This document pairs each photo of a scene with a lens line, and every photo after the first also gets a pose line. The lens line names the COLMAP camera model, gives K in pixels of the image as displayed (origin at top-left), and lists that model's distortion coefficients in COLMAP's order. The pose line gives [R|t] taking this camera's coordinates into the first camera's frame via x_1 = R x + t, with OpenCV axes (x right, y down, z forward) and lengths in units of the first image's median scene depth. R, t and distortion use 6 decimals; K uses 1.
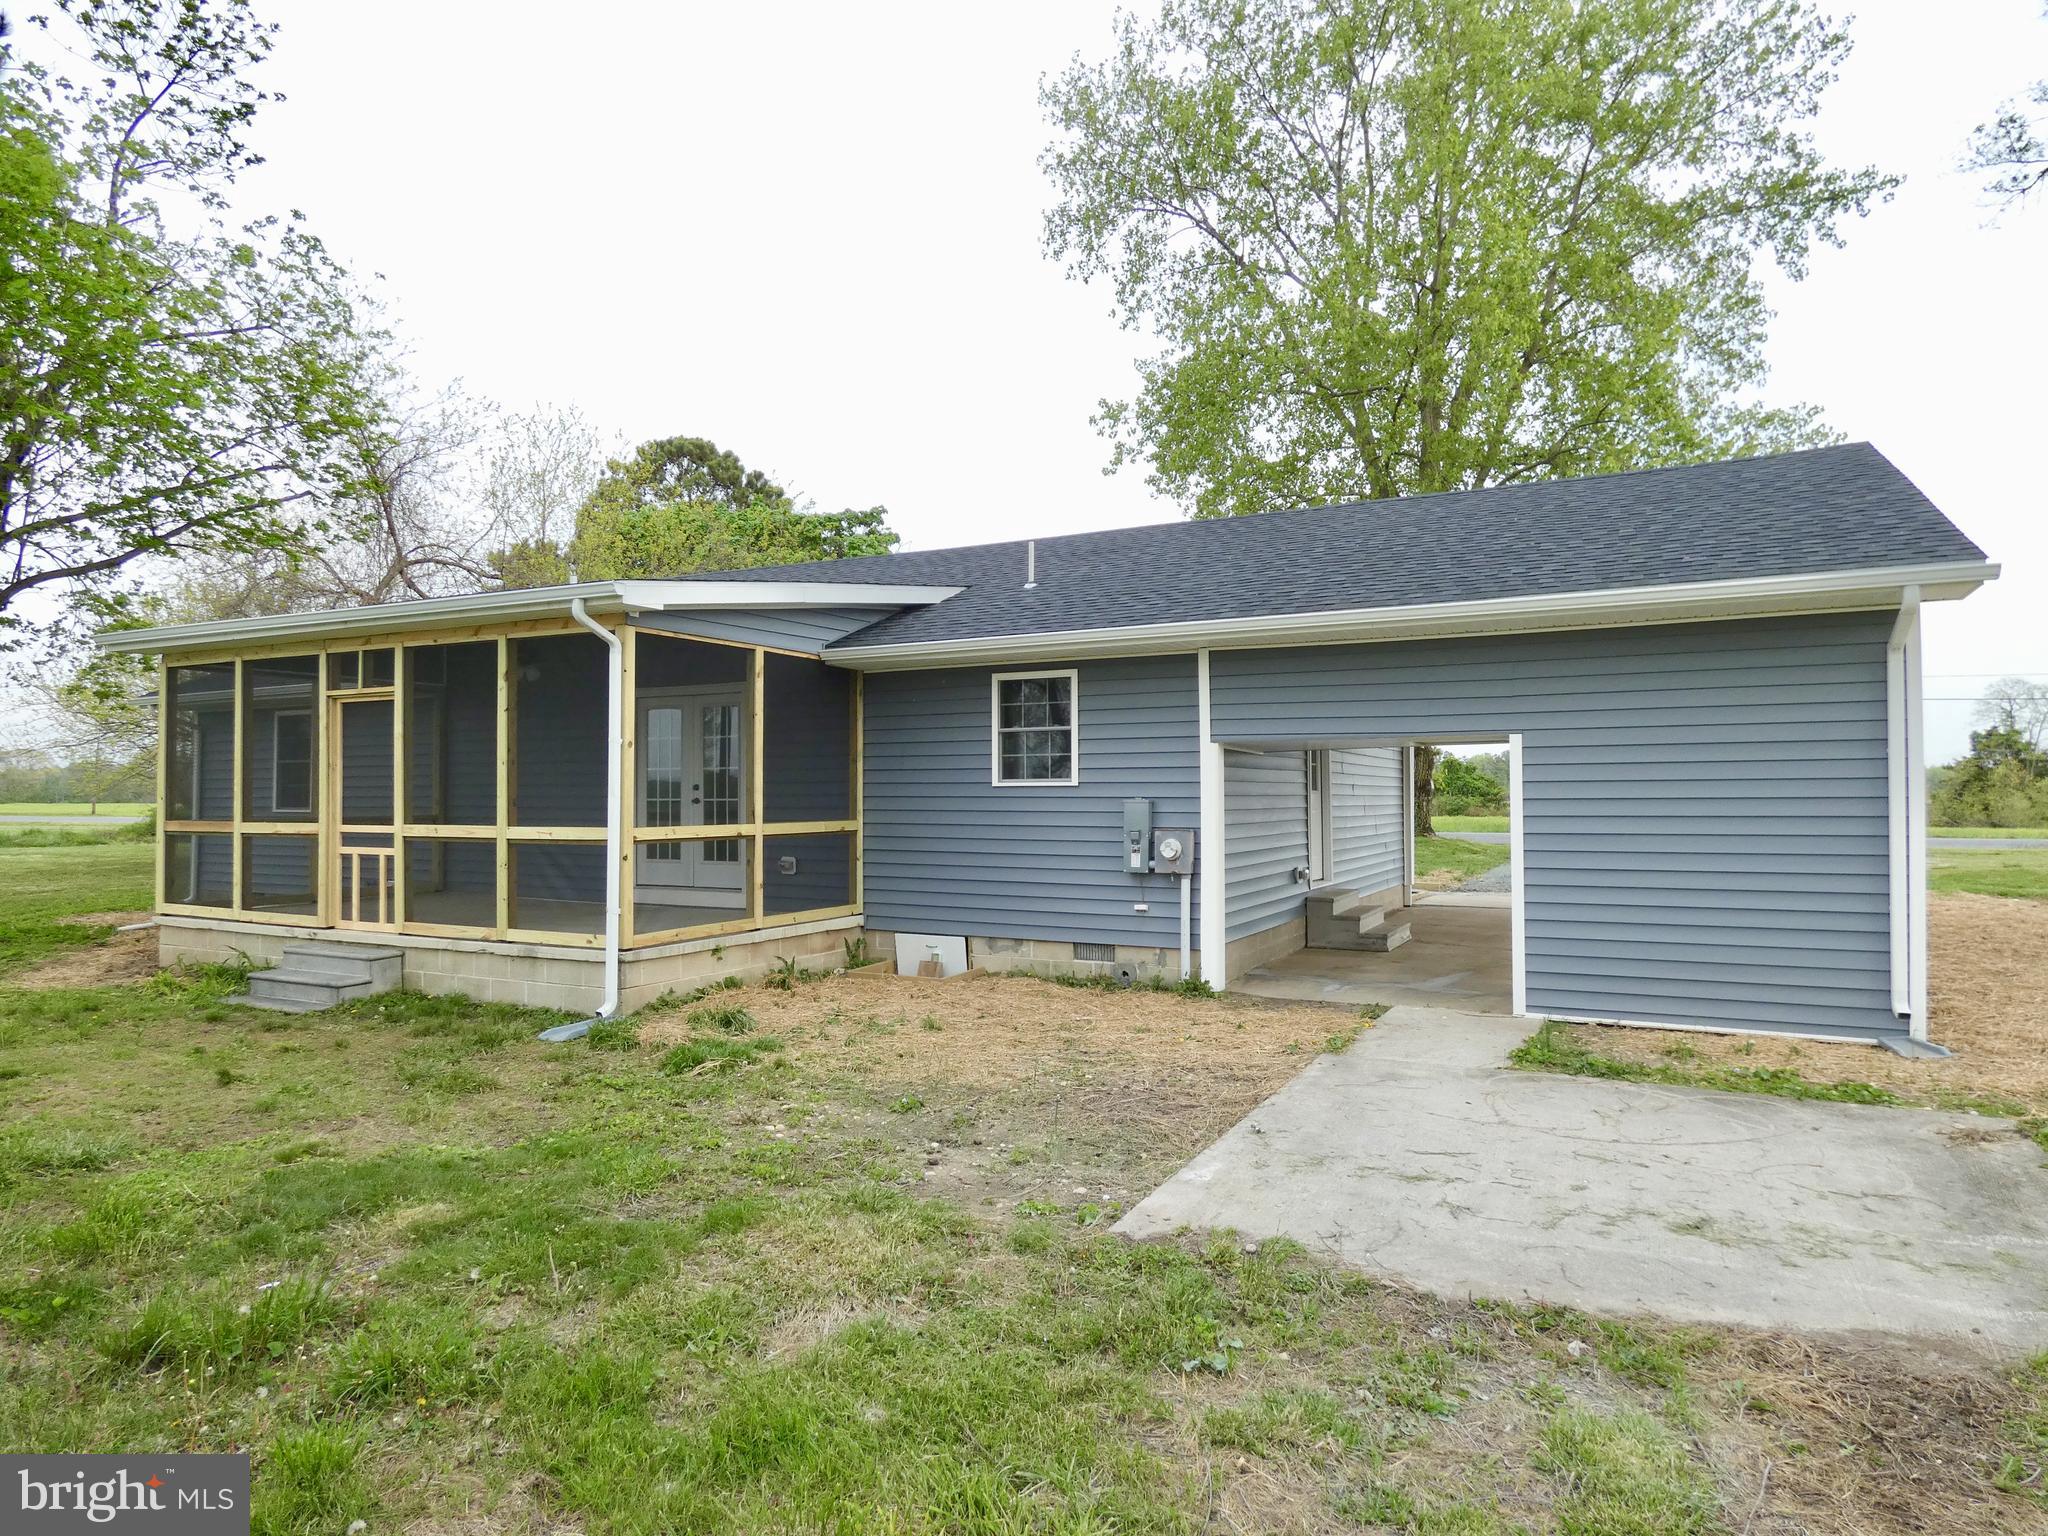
lens RADIAL K [[1245.2, 0, 1024.0], [0, 1245.2, 768.0], [0, 0, 1]] dist [-0.002629, 0.001506]
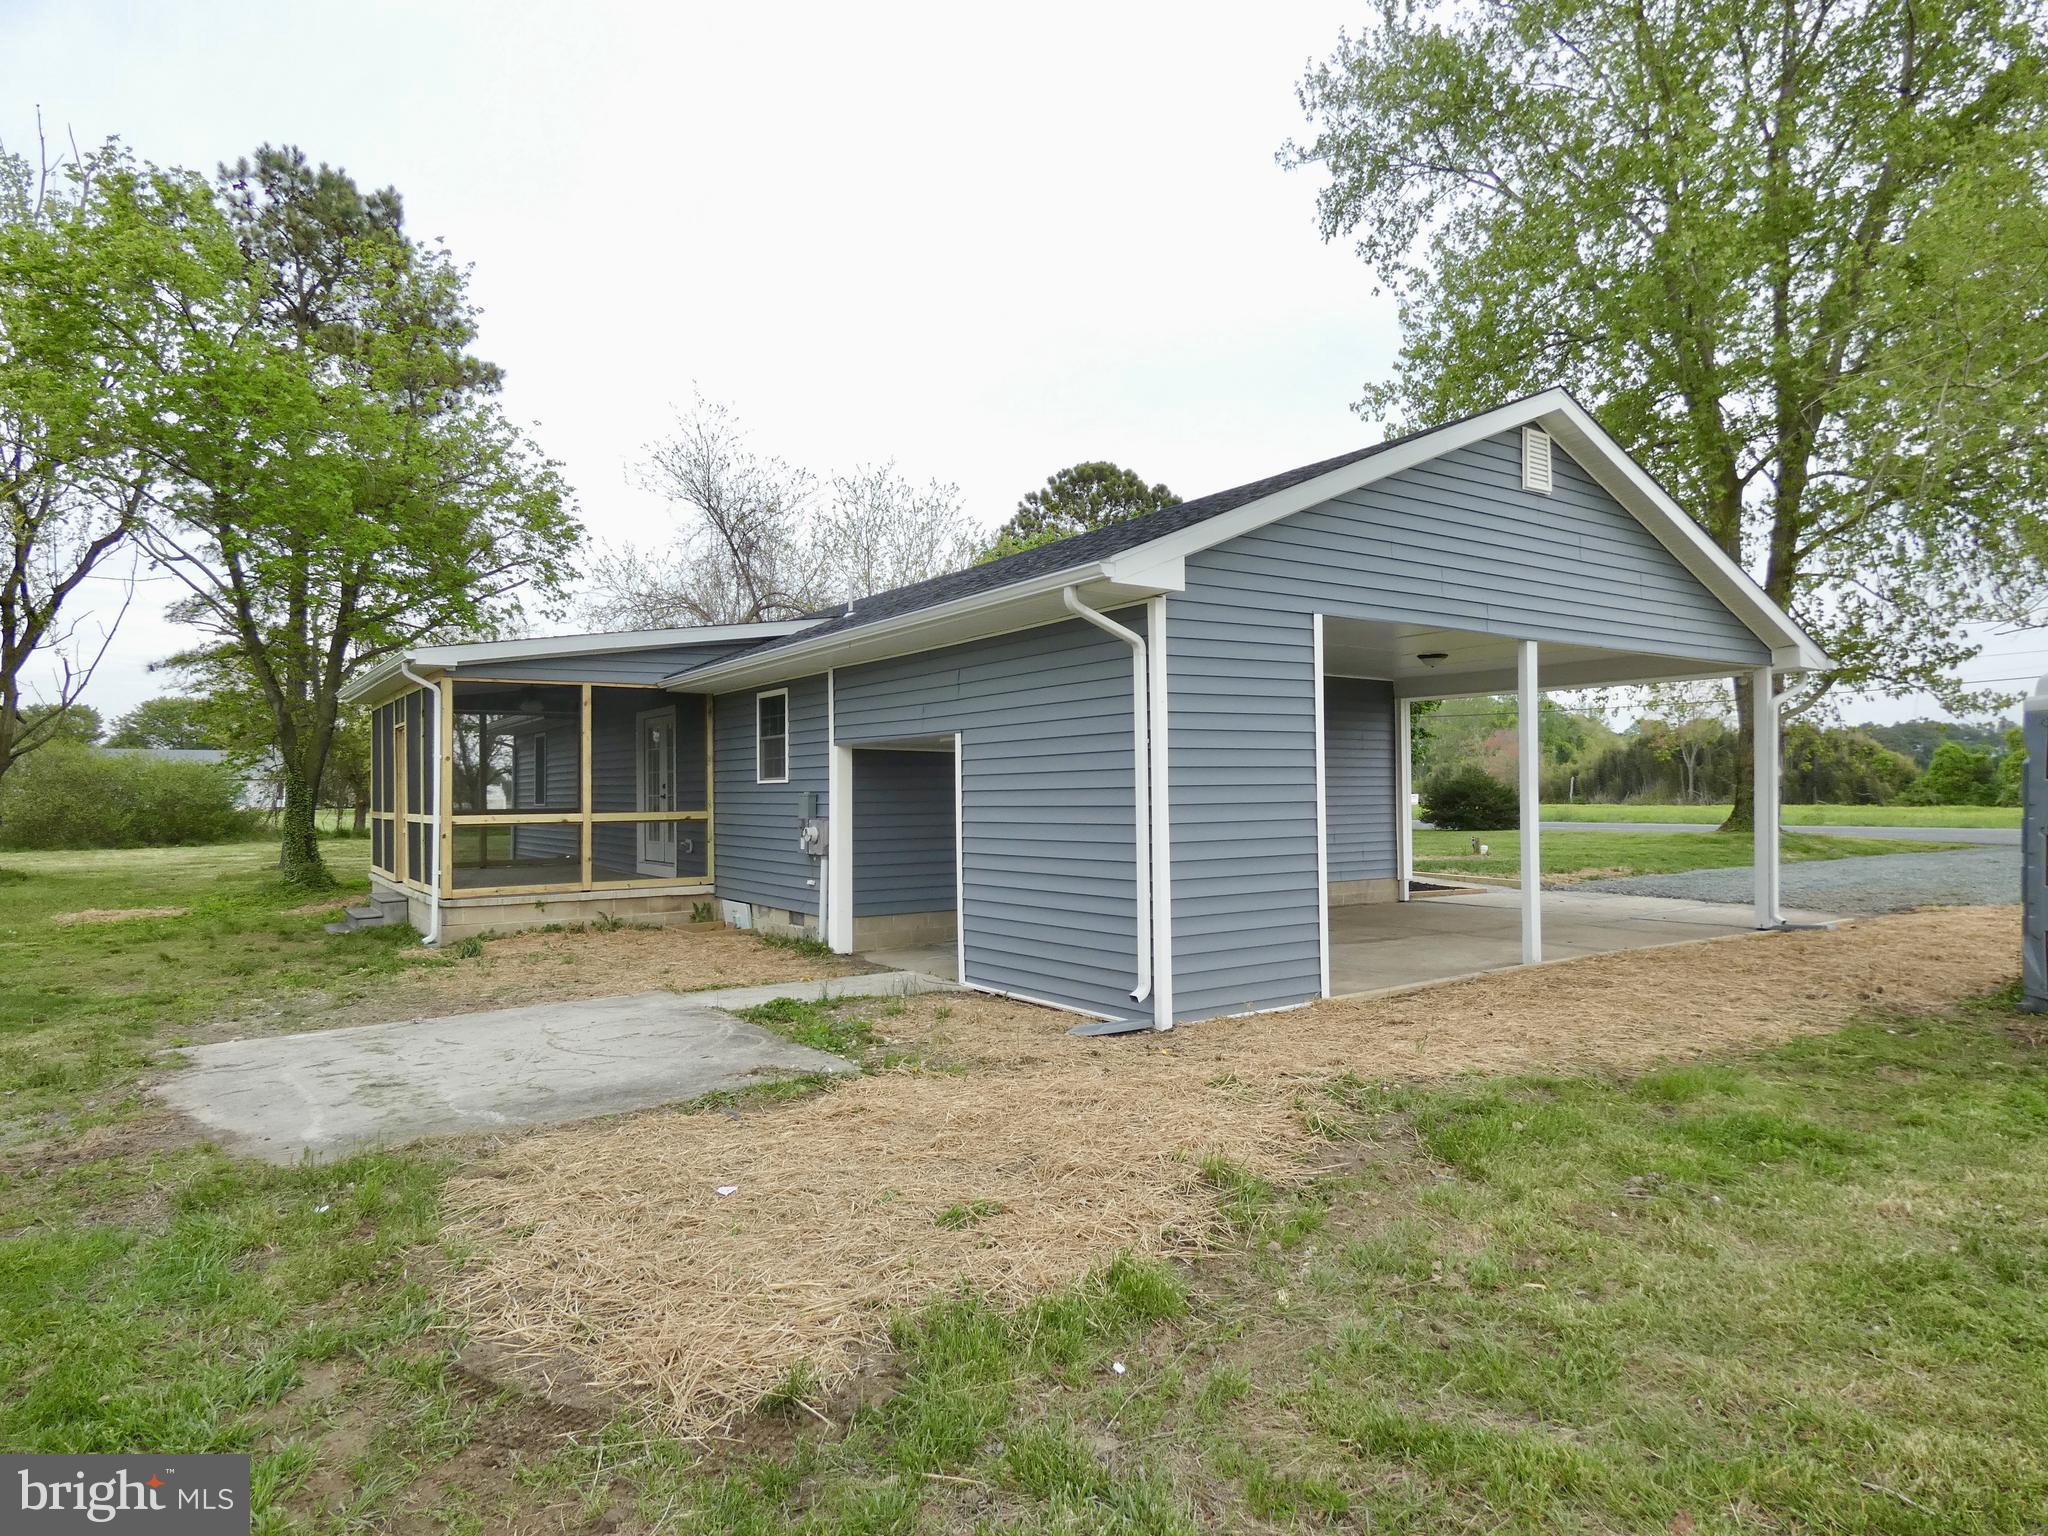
lens RADIAL K [[1227.1, 0, 1024.0], [0, 1227.1, 768.0], [0, 0, 1]] dist [-0.009469, 0.013773]
pose [[0.885068, -0.016179, -0.465180, 0.781771], [0.019649, 0.999804, 0.002612, 0.000952], [0.465046, -0.011452, 0.885212, 0.034949]]
